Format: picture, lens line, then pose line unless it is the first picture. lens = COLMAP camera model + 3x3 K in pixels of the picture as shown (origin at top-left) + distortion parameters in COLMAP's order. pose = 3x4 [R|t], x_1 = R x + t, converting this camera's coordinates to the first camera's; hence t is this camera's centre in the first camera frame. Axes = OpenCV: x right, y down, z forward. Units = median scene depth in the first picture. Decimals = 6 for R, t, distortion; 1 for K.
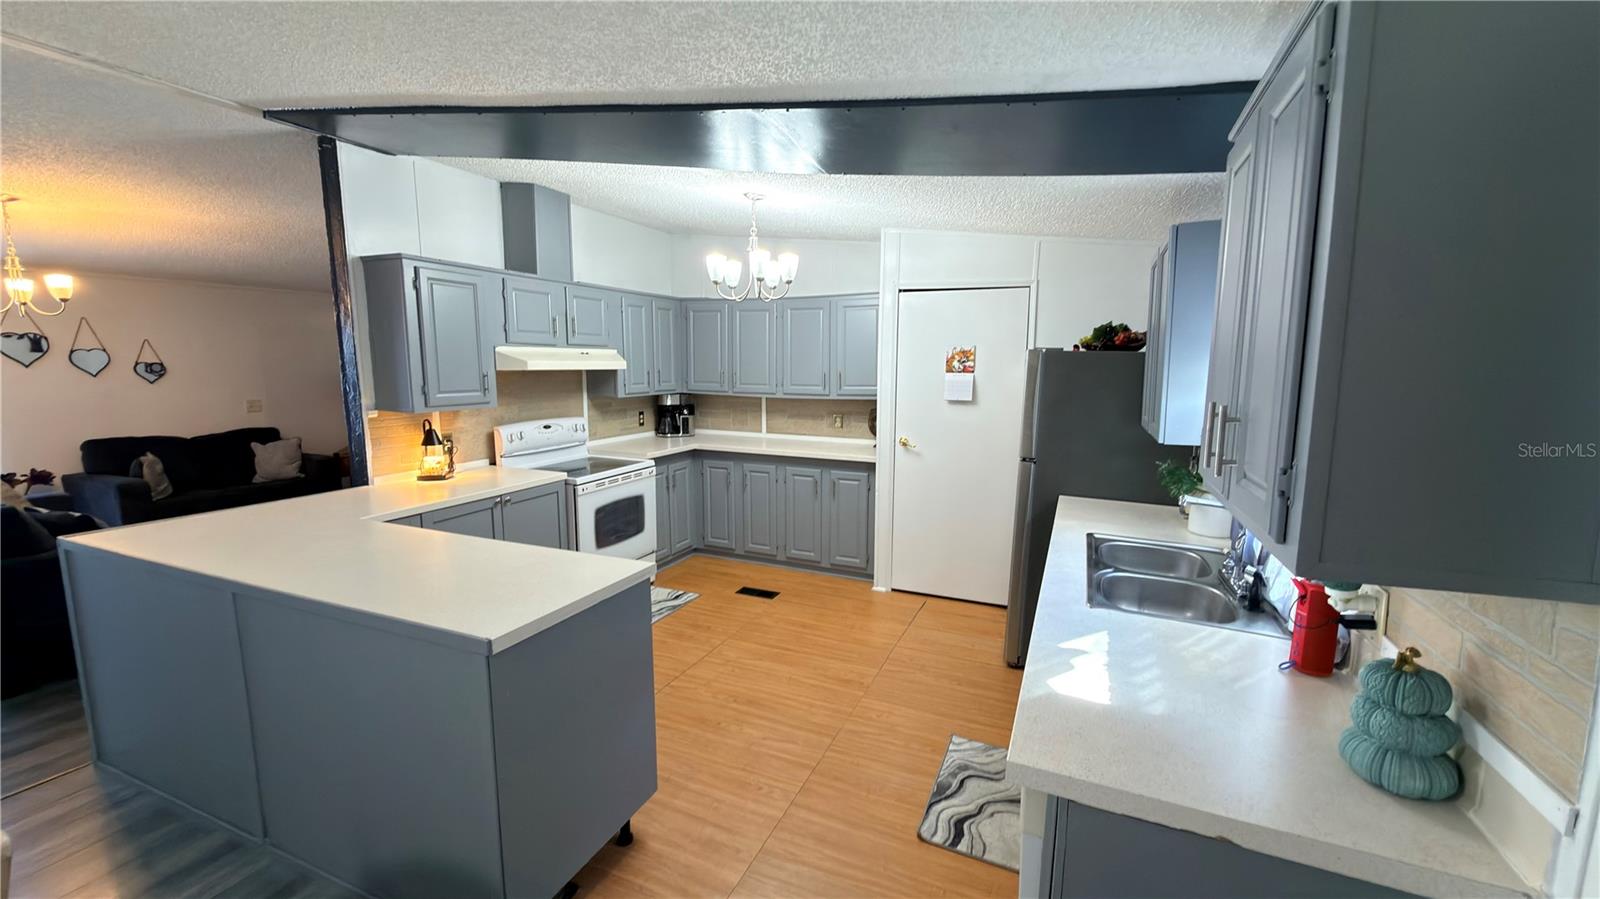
lens RADIAL K [[636.6, 0, 801.5], [0, 636.6, 452.9], [0, 0, 1]] dist [0.000268, -0.000104]
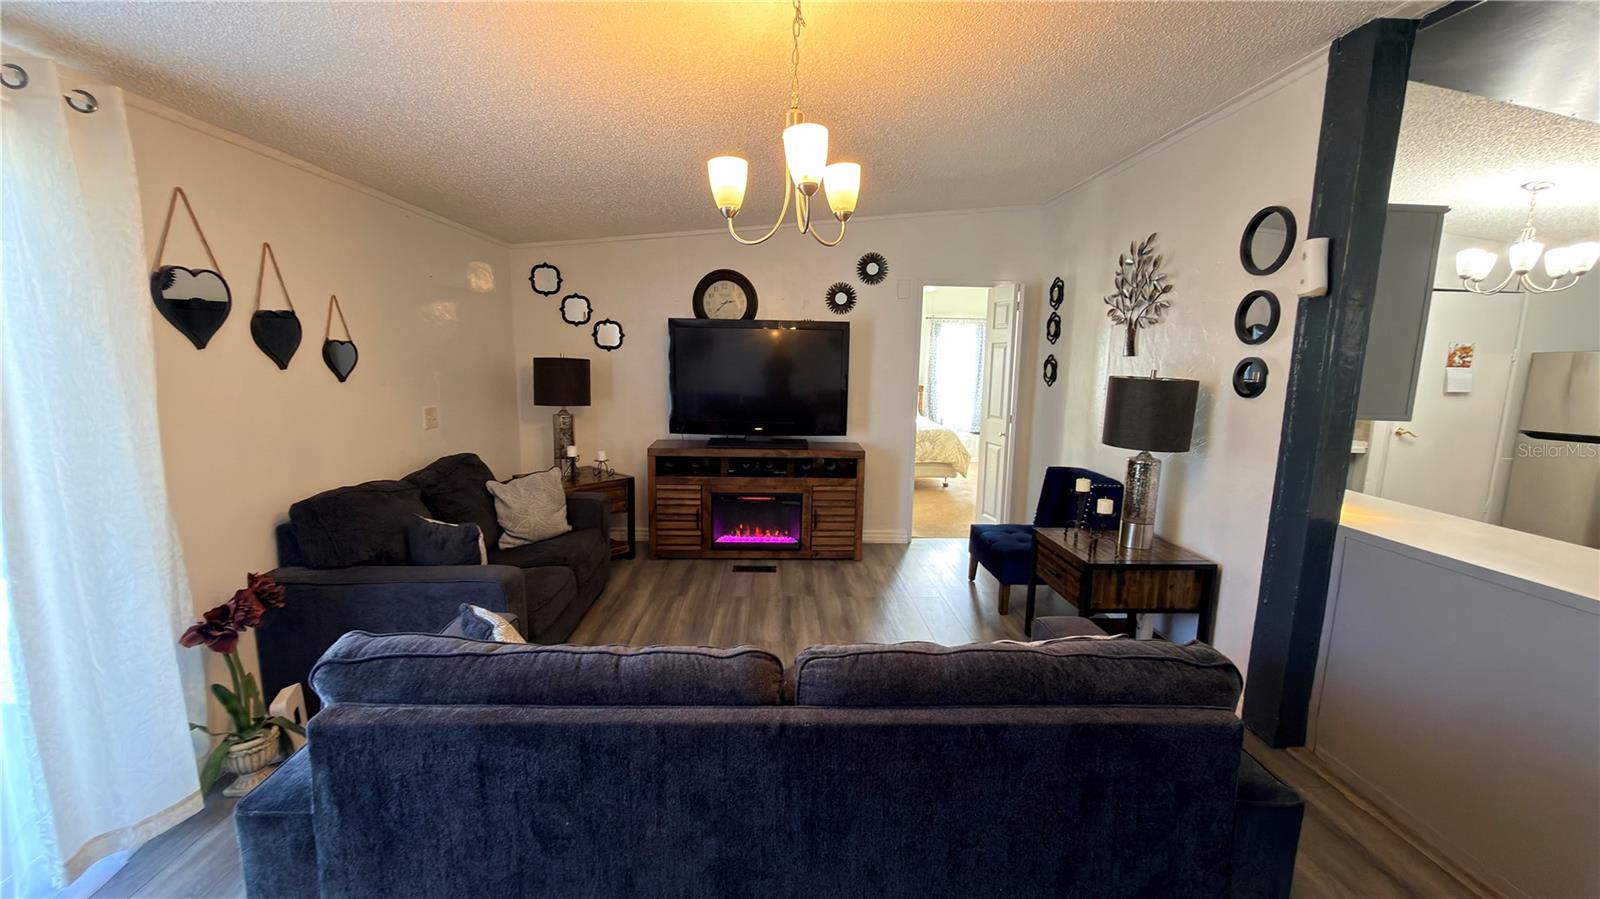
lens RADIAL K [[636.6, 0, 801.5], [0, 636.6, 451.8], [0, 0, 1]] dist [0.000268, -0.000104]
pose [[0.896197, -0.056366, 0.440062, -1.027397], [0.049672, 0.998408, 0.026726, -0.053079], [-0.440868, -0.002093, 0.897570, 0.414610]]
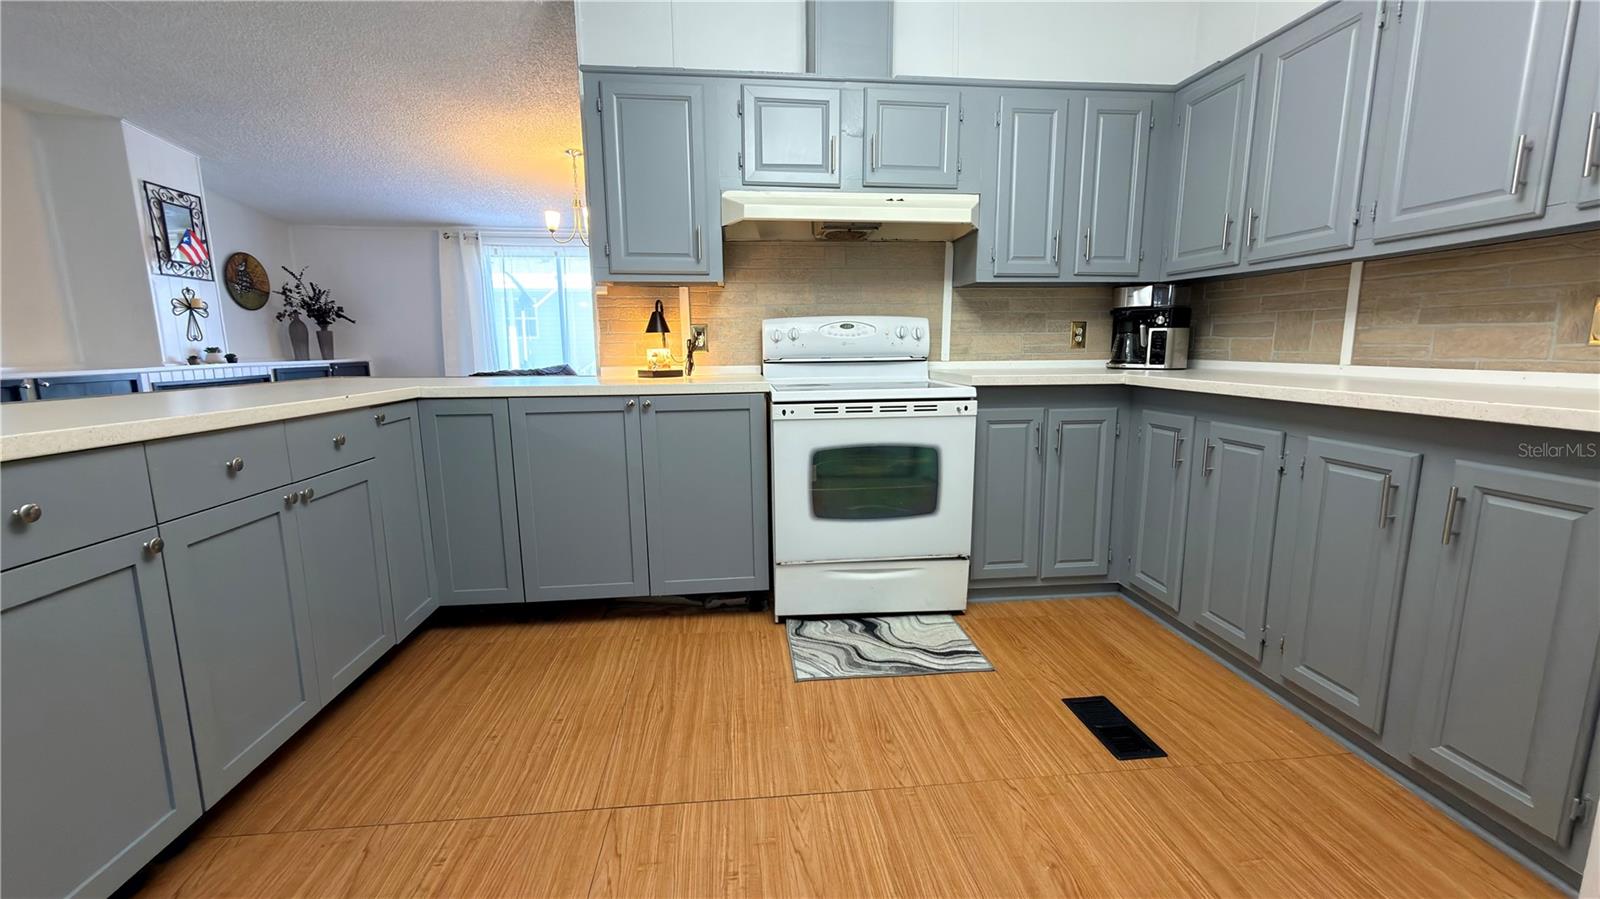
lens RADIAL K [[636.6, 0, 799.6], [0, 636.6, 452.0], [0, 0, 1]] dist [0.000268, -0.000104]
pose [[0.492957, 0.132577, -0.859893, 0.138215], [-0.114477, 0.989613, 0.086950, 0.031213], [0.862490, 0.055576, 0.503014, 0.540252]]
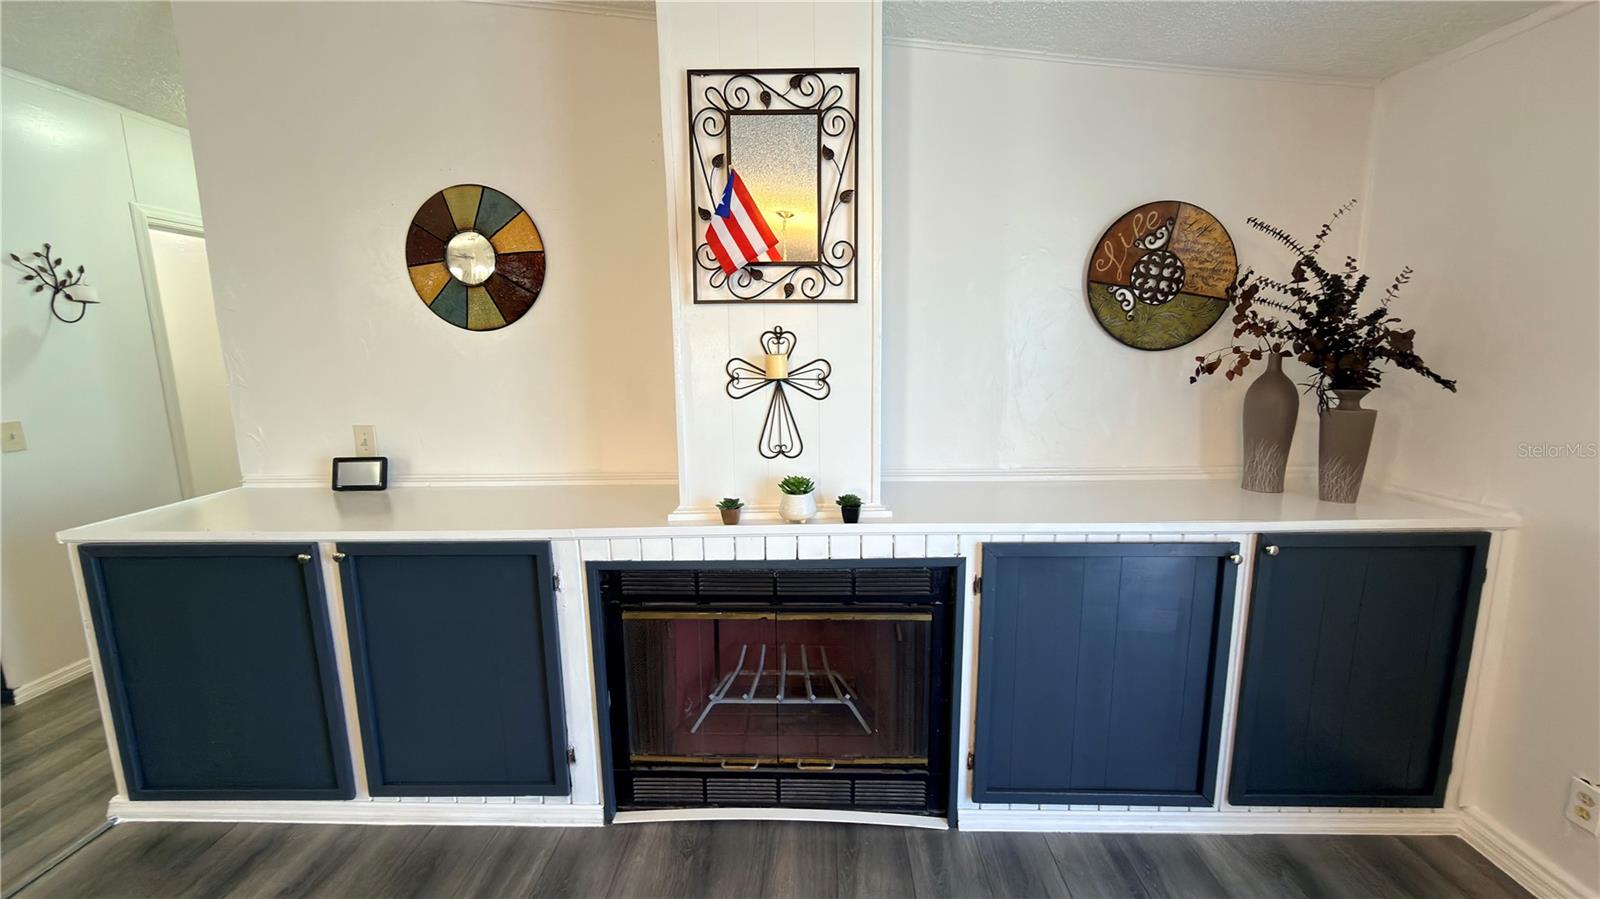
lens RADIAL K [[636.6, 0, 804.6], [0, 636.6, 452.1], [0, 0, 1]] dist [0.000268, -0.000104]
pose [[-0.925291, 0.068485, -0.373023, -0.977075], [-0.047272, 0.955065, 0.292604, -0.060460], [0.376300, 0.288377, -0.880475, 0.572973]]
